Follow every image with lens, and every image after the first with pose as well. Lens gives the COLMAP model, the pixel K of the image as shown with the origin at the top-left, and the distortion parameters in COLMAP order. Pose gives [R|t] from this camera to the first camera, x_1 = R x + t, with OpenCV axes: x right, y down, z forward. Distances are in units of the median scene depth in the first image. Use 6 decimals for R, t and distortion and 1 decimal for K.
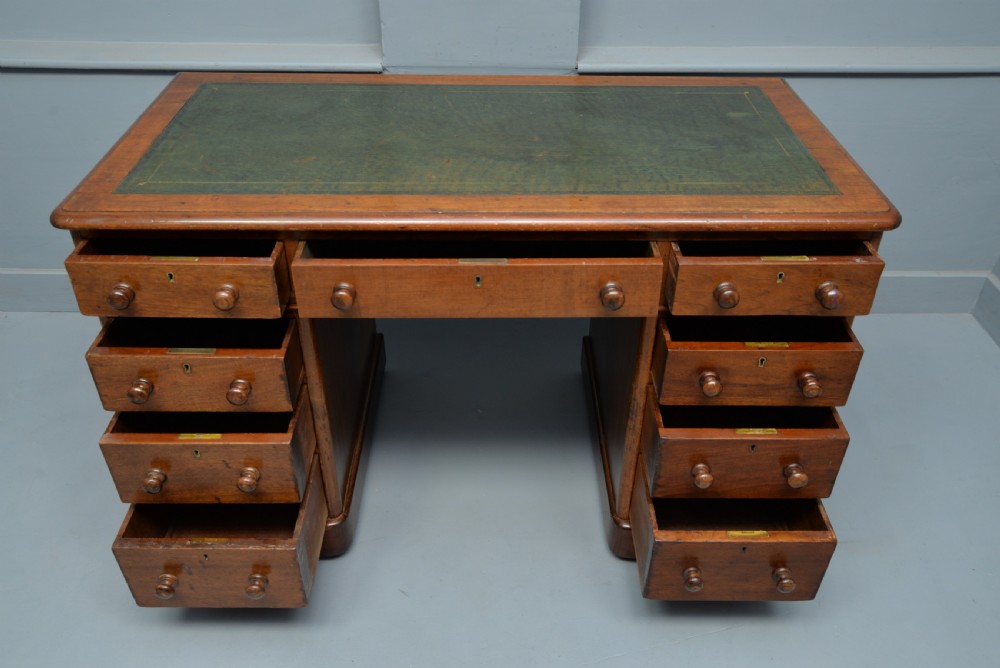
lens RADIAL K [[821.1, 0, 499.2], [0, 821.1, 333.1], [0, 0, 1]] dist [-0.019434, -0.012274]
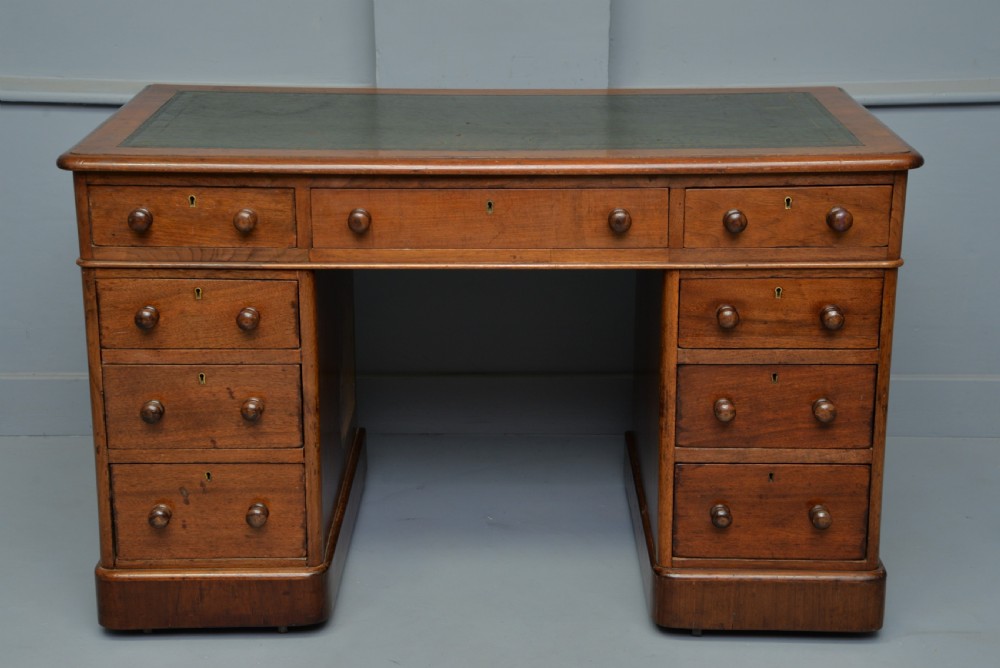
lens RADIAL K [[1785.4, 0, 492.6], [0, 1785.4, 342.0], [0, 0, 1]] dist [0.400331, 0.000000]
pose [[0.999762, -0.005860, -0.021029, 0.023548], [-0.001489, 0.942743, -0.333515, 0.823485], [0.021780, 0.333467, 0.942510, -1.037683]]
